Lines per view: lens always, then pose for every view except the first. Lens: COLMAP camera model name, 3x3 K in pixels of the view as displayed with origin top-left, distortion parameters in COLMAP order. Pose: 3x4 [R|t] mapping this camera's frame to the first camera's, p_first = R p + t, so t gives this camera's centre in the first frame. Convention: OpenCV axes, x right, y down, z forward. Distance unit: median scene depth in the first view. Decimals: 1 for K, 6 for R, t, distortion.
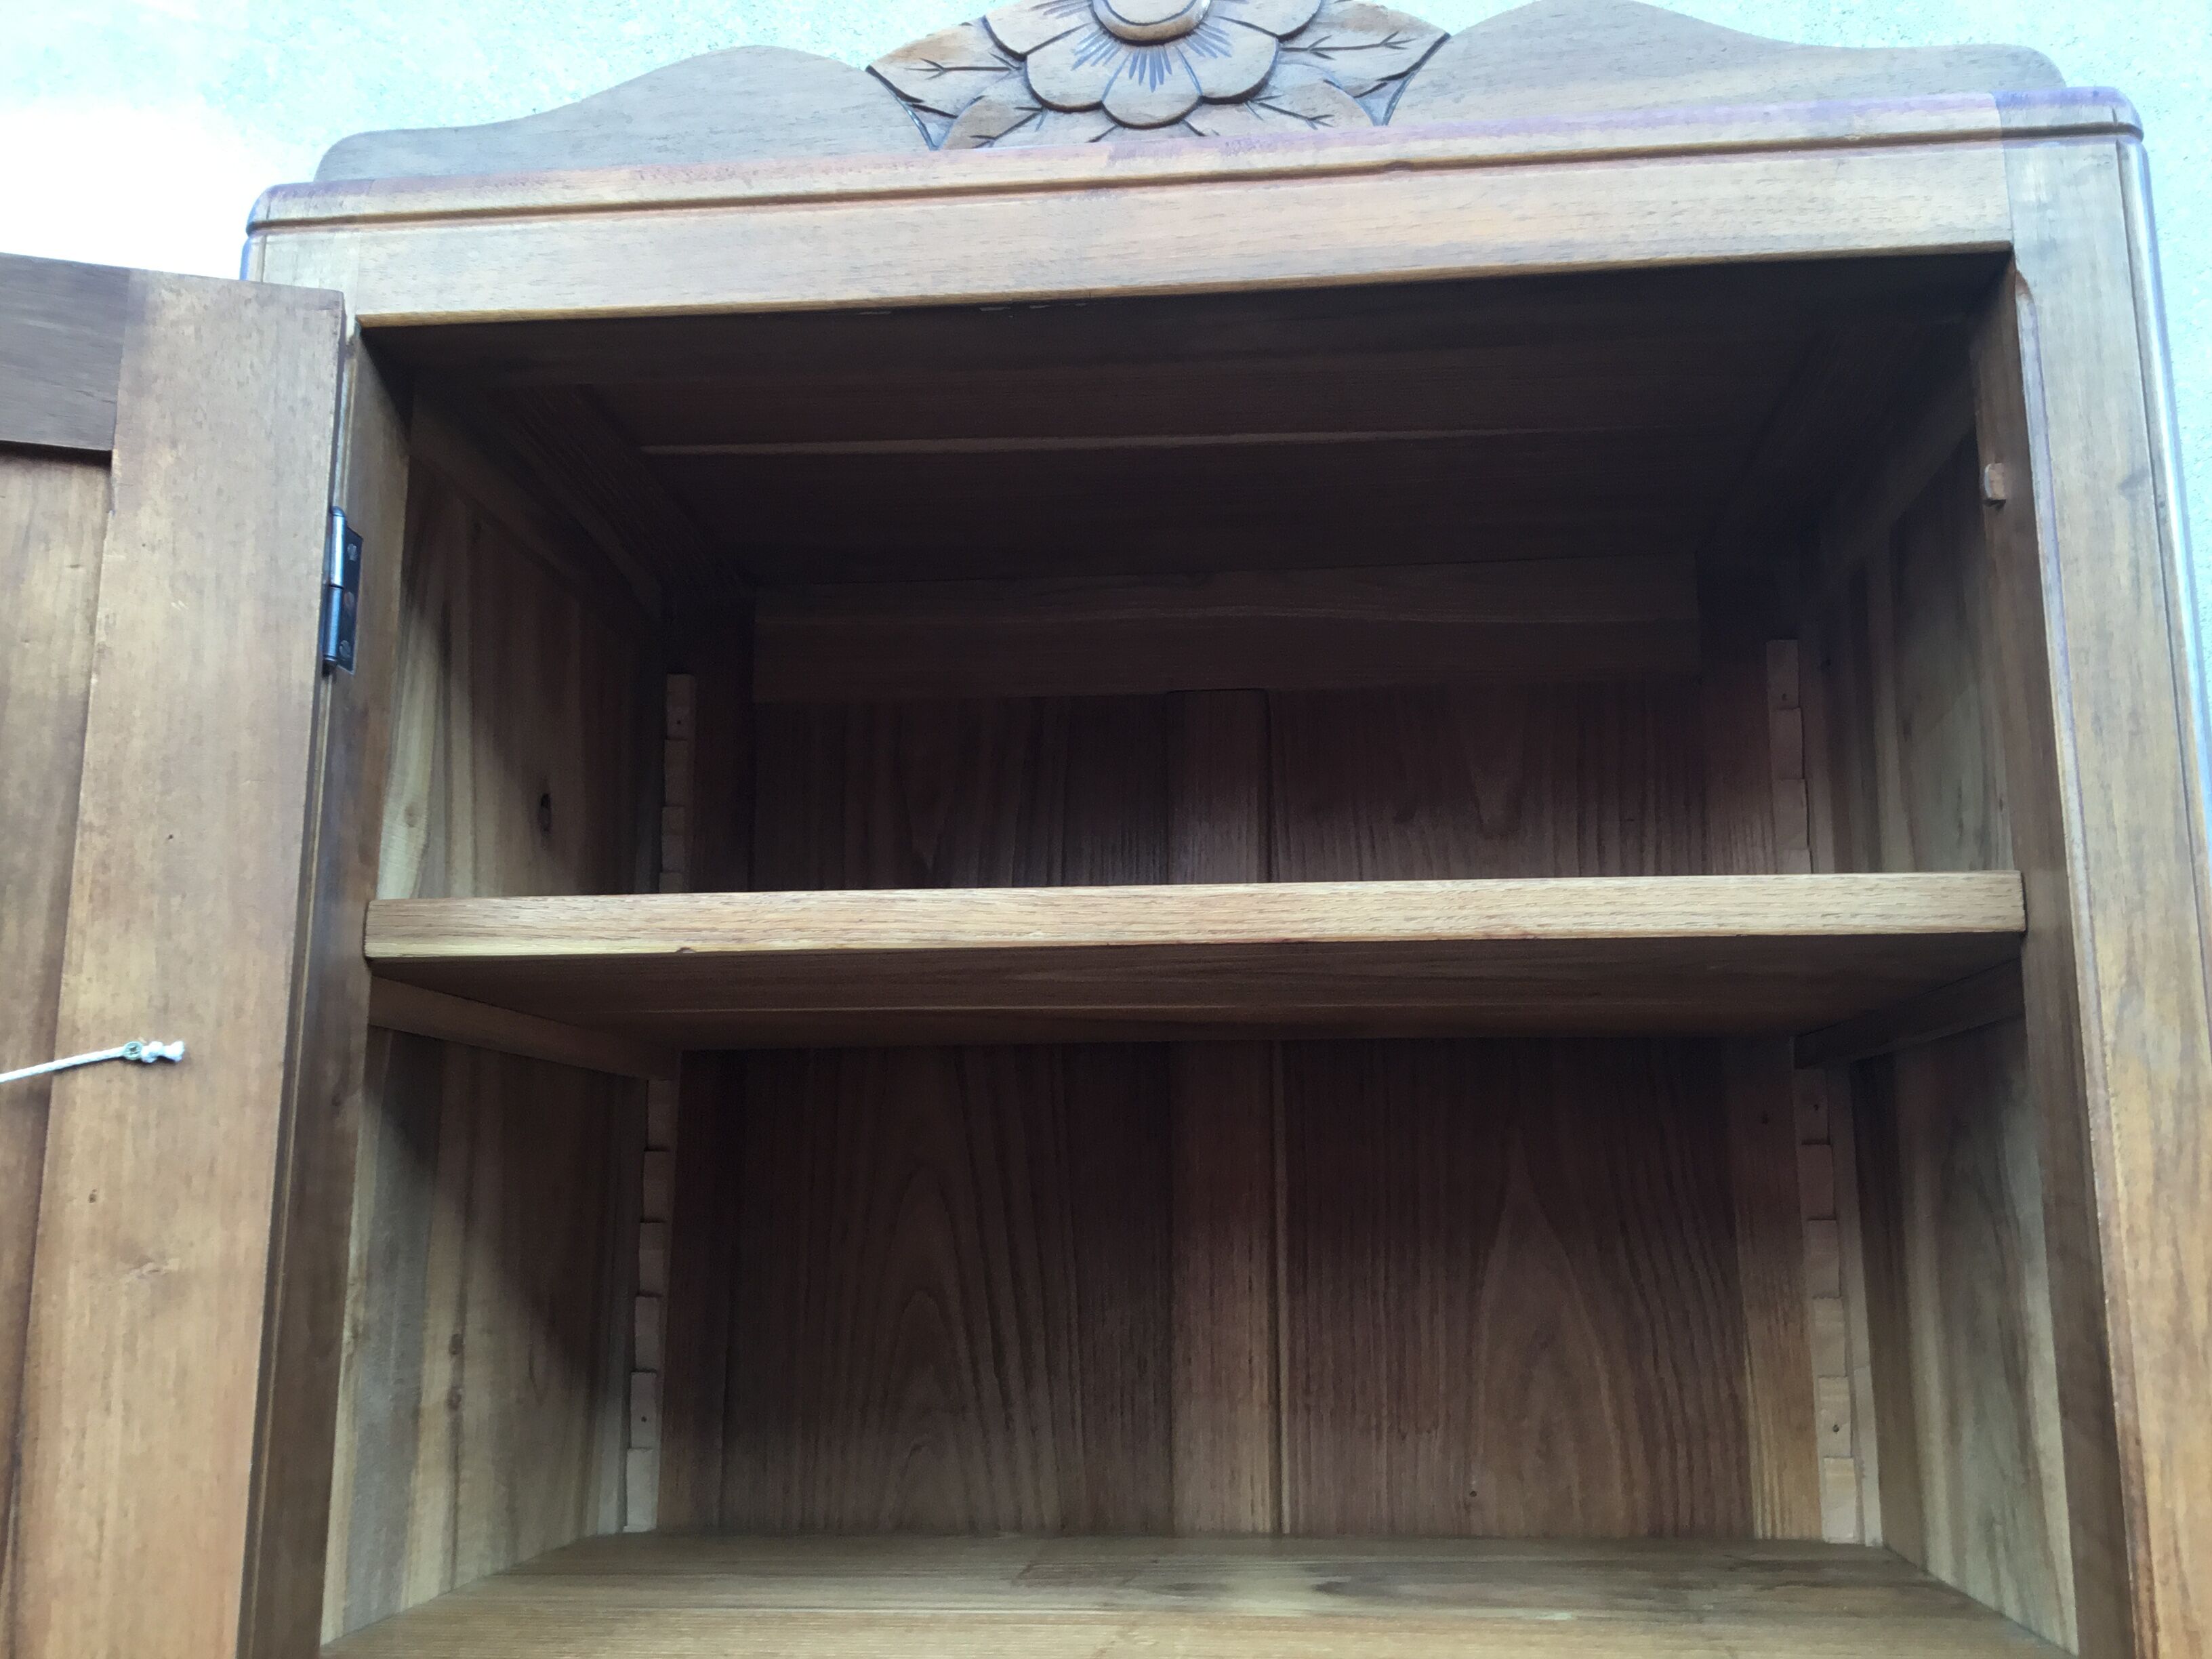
lens RADIAL K [[2007.3, 0, 1132.8], [0, 2007.3, 824.0], [0, 0, 1]] dist [0.098115, -0.205865]
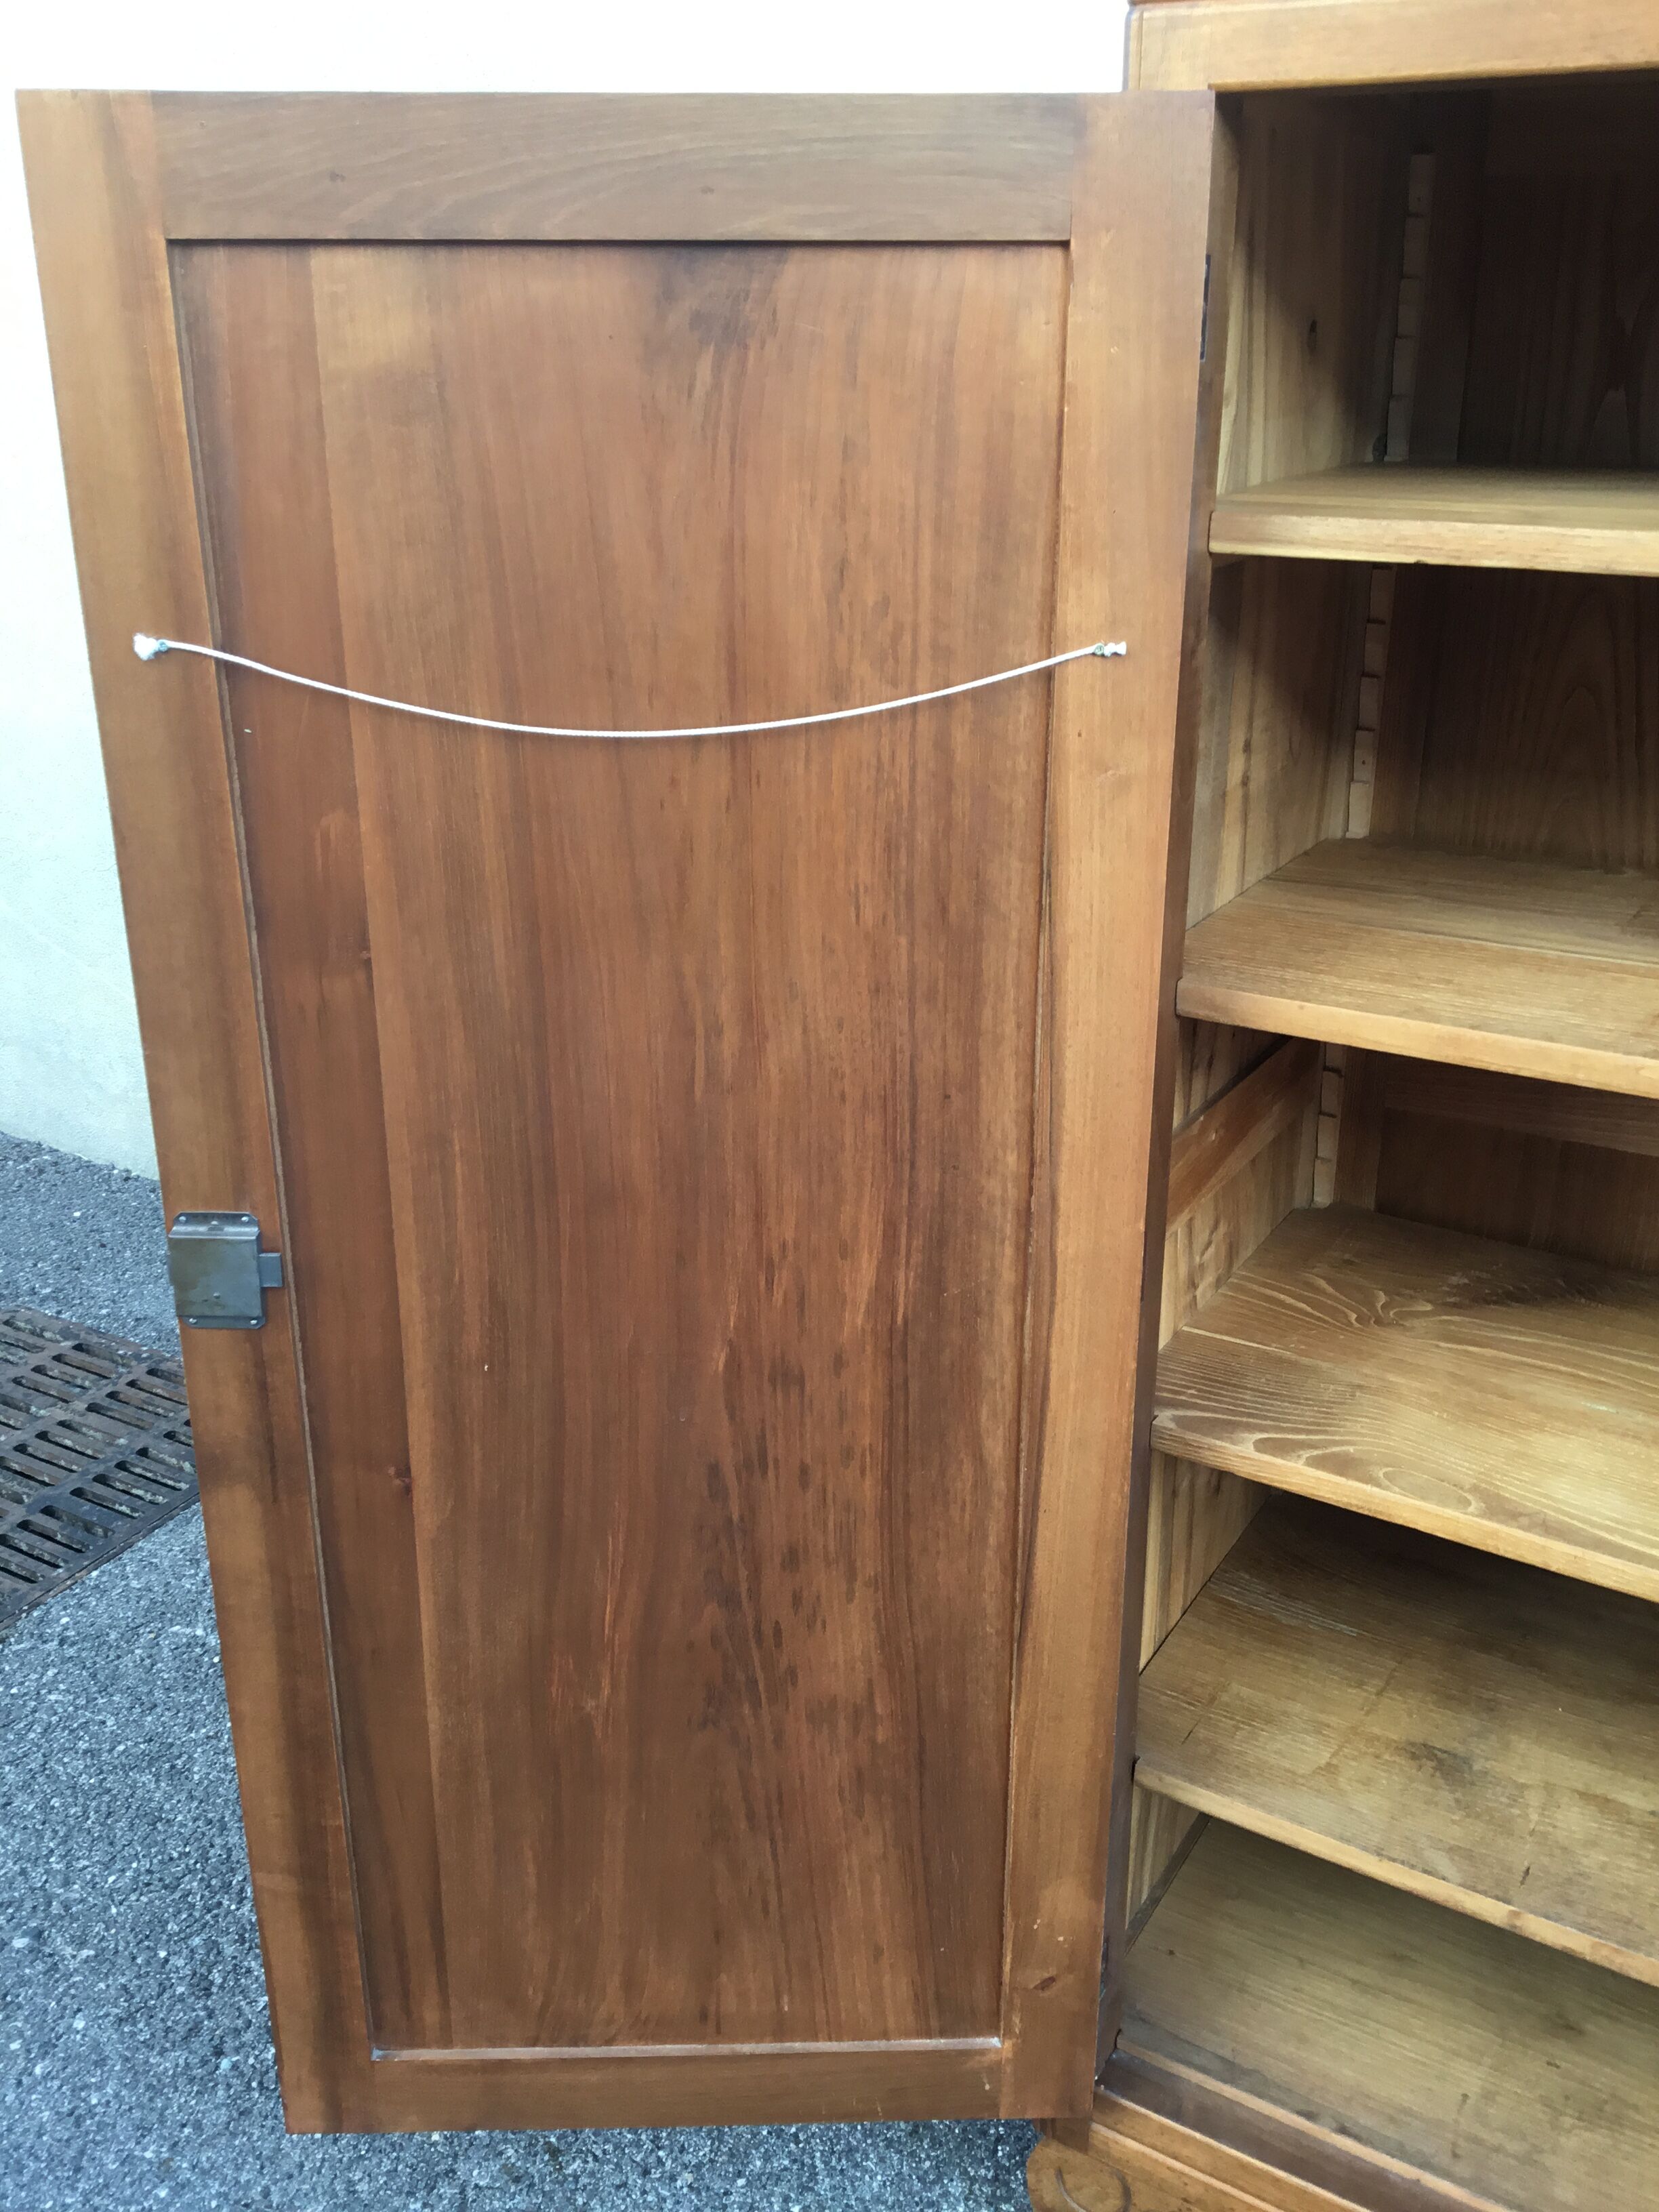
lens RADIAL K [[1997.5, 0, 829.5], [0, 1997.5, 1106.0], [0, 0, 1]] dist [0.068913, -0.105046]
pose [[0.896734, 0.166477, -0.410065, 0.053899], [0.082442, 0.847501, 0.524352, -0.391336], [0.434823, -0.504011, 0.746259, -0.468256]]
